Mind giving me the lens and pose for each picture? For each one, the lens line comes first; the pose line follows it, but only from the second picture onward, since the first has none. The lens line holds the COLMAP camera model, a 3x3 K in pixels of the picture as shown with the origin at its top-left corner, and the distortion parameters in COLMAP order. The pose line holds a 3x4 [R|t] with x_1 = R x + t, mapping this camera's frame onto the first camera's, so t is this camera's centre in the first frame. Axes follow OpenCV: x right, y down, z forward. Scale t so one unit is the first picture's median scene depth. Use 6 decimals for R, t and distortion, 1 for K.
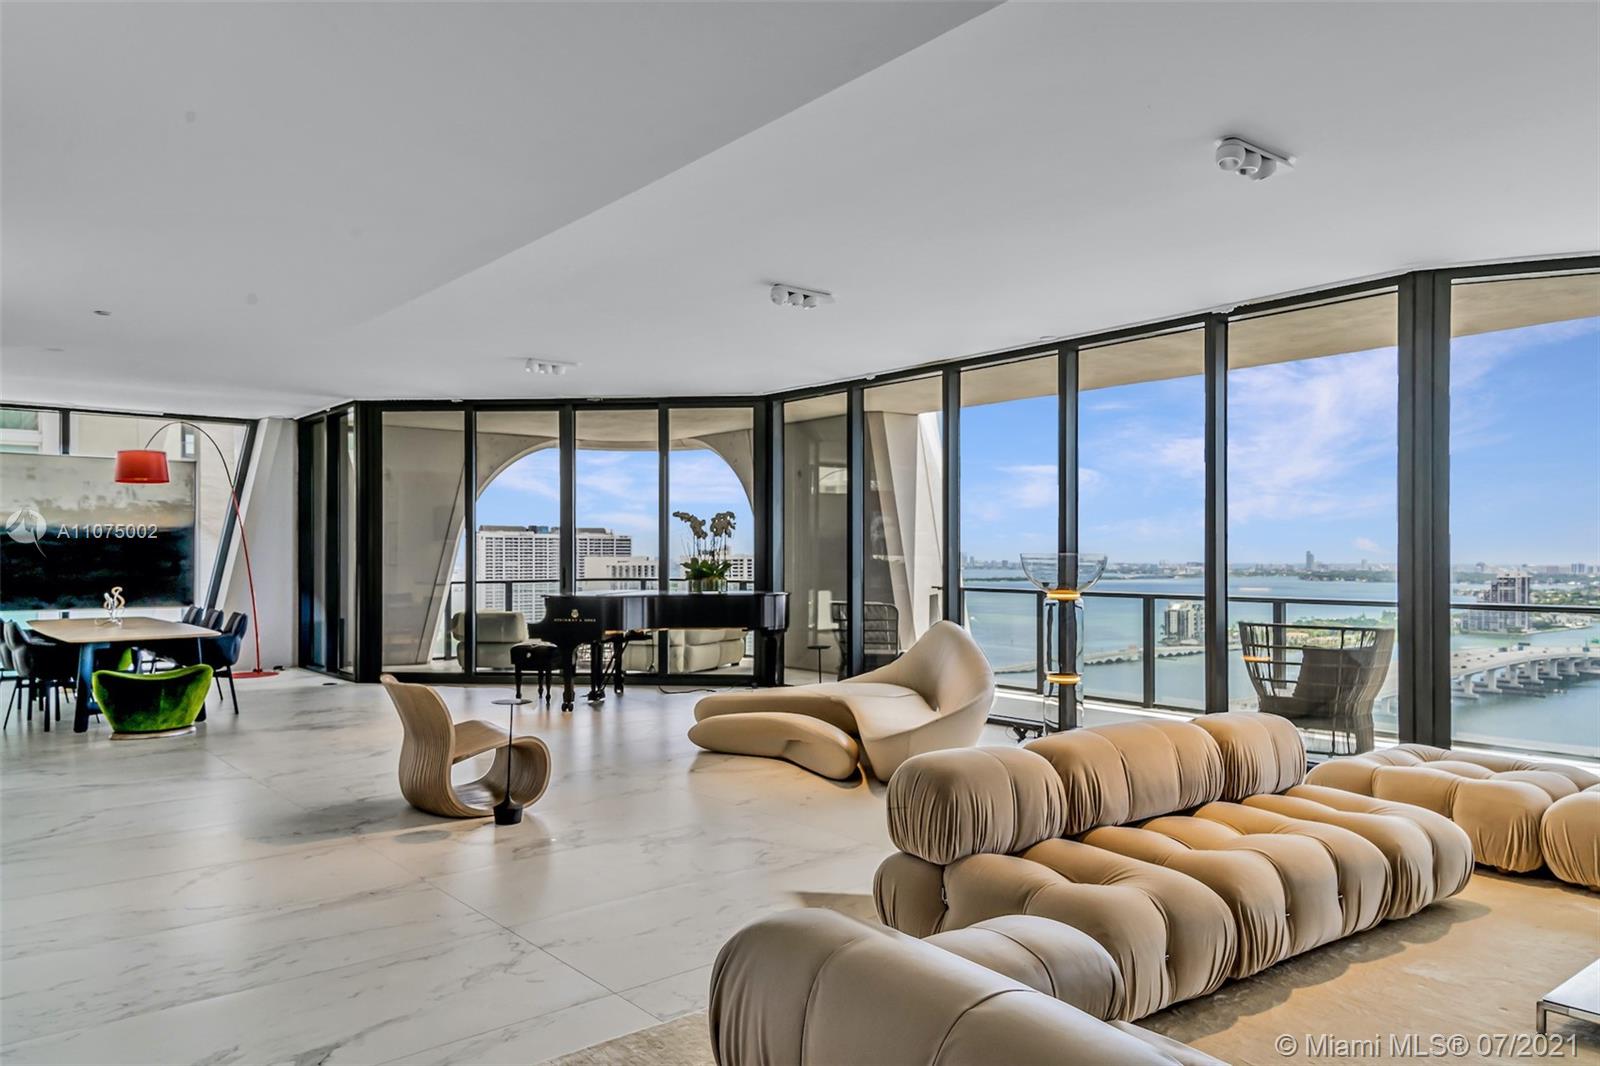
lens RADIAL K [[1156.1, 0, 802.6], [0, 1156.1, 543.0], [0, 0, 1]] dist [0.056157, 0.003710]
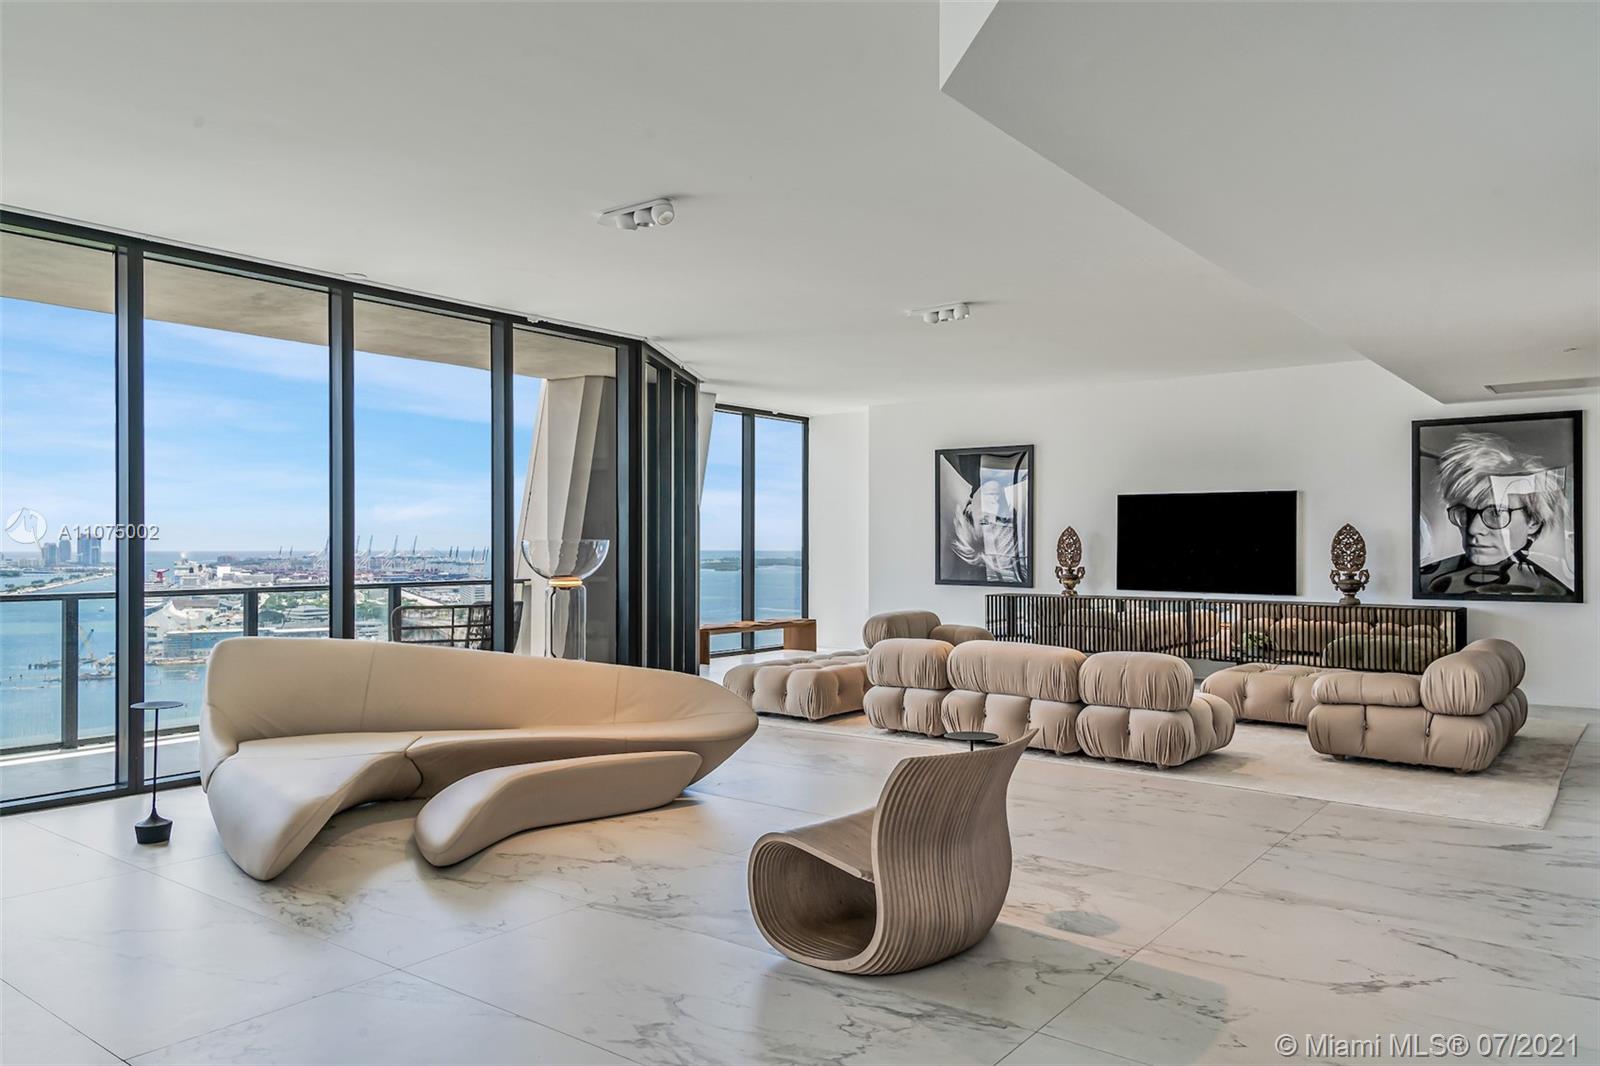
lens RADIAL K [[1145.2, 0, 788.7], [0, 1145.2, 534.3], [0, 0, 1]] dist [0.002920, -0.003679]
pose [[-0.253206, 0.009942, 0.967361, -0.841700], [-0.008940, 0.999880, -0.012616, 0.017420], [-0.967371, -0.011843, -0.253087, 1.178719]]
